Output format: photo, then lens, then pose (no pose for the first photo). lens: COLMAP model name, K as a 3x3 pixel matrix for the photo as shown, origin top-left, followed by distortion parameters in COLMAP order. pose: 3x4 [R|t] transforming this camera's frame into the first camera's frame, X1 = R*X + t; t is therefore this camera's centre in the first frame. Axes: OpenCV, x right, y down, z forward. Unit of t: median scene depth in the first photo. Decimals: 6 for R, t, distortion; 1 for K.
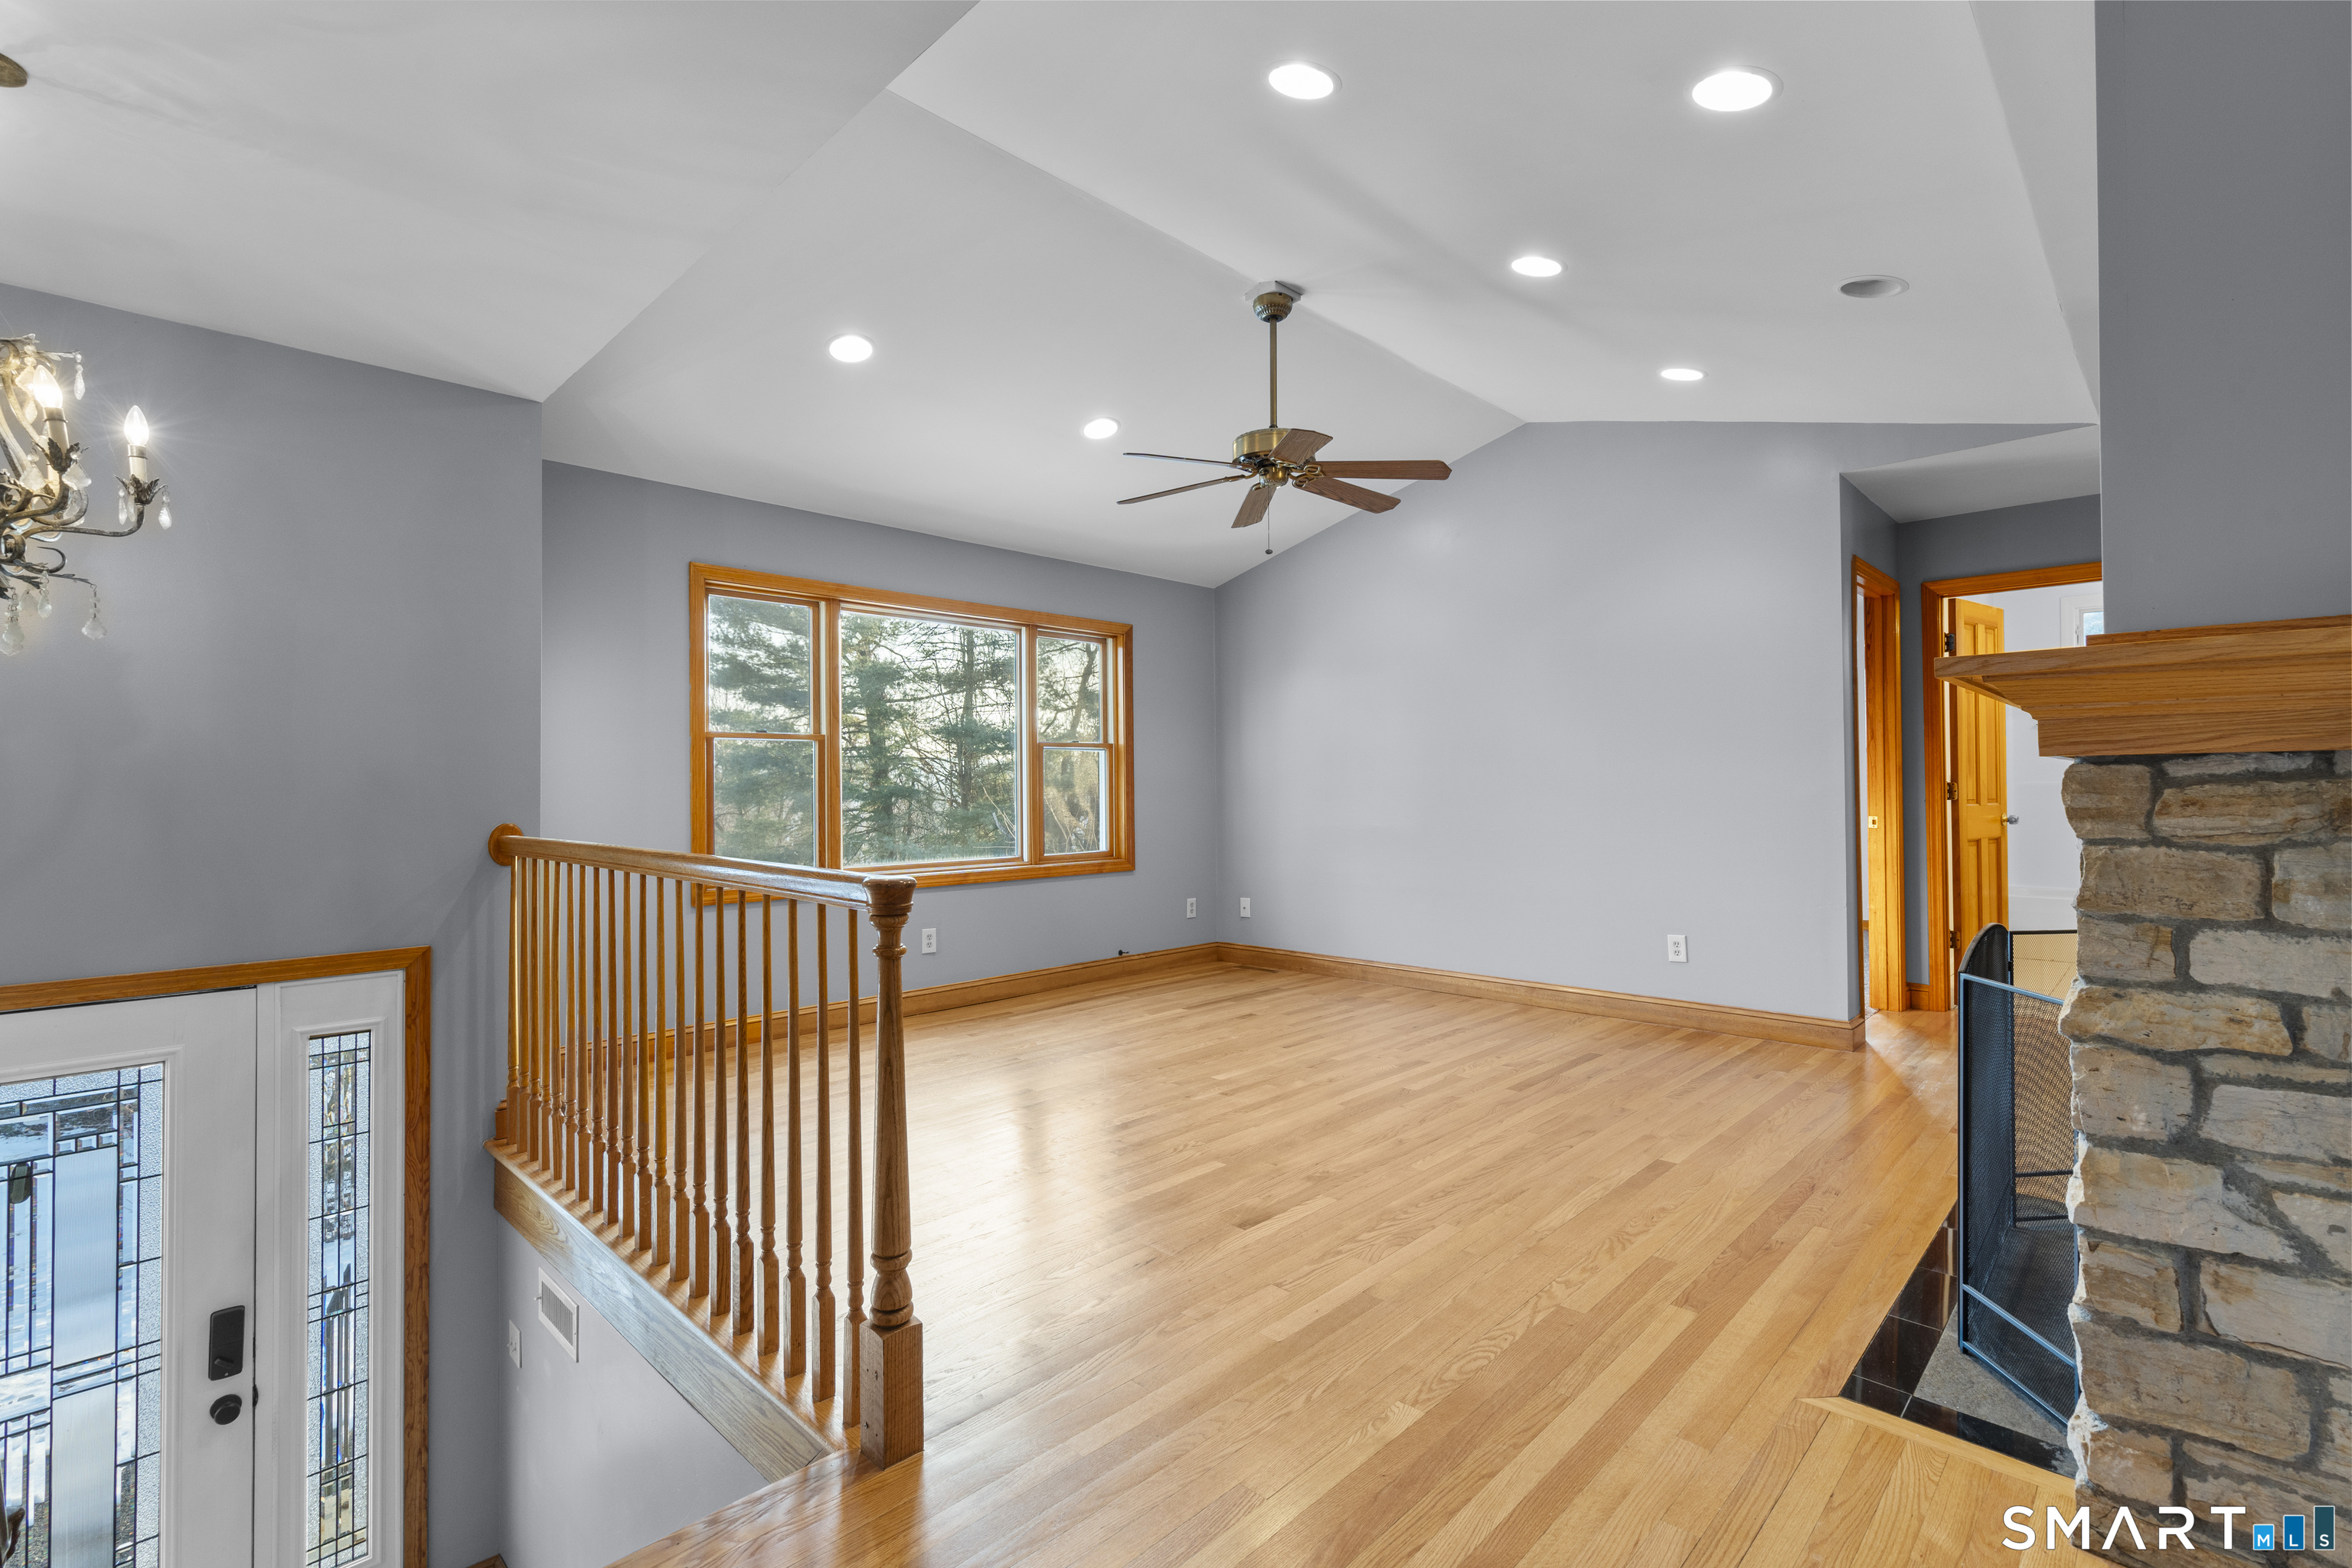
lens RADIAL K [[1057.8, 0, 1184.8], [0, 1057.8, 776.6], [0, 0, 1]] dist [-0.000635, 0.002745]
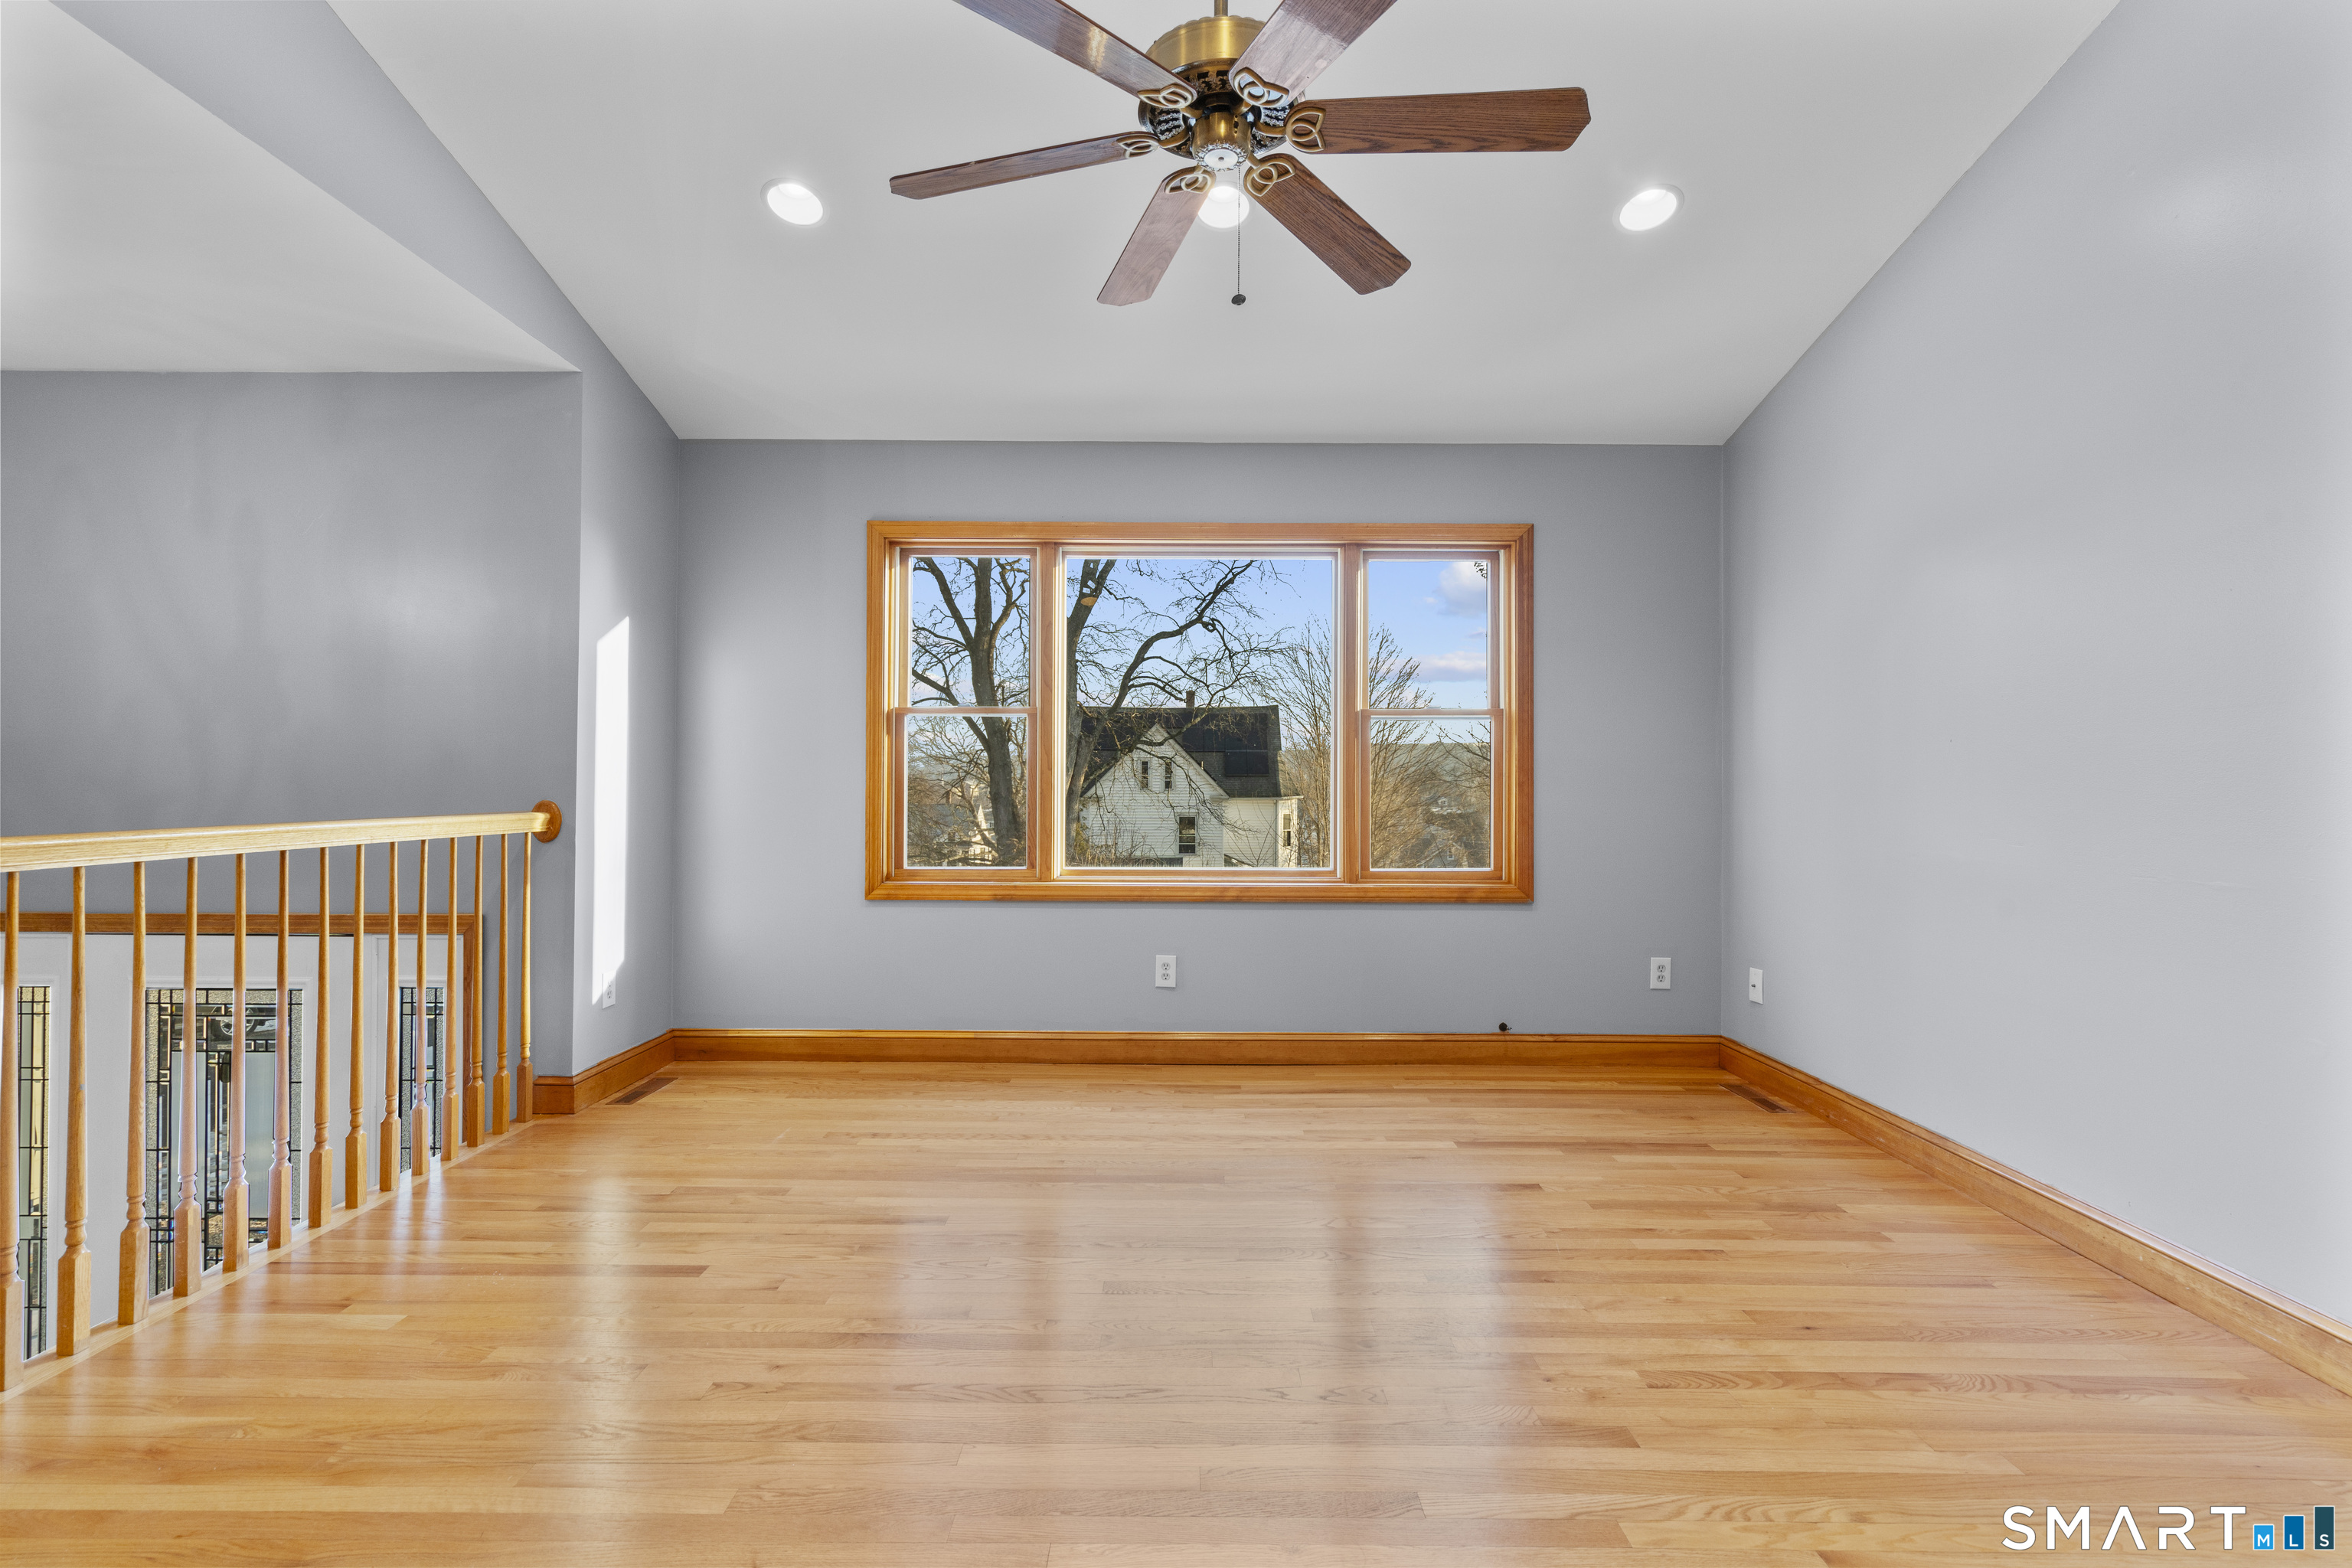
lens RADIAL K [[1057.8, 0, 1190.8], [0, 1057.8, 779.2], [0, 0, 1]] dist [-0.000635, 0.002745]
pose [[0.698616, 0.007756, -0.715455, 0.273560], [-0.002288, 0.999960, 0.008606, 0.007291], [0.715493, -0.004375, 0.698606, 0.405562]]
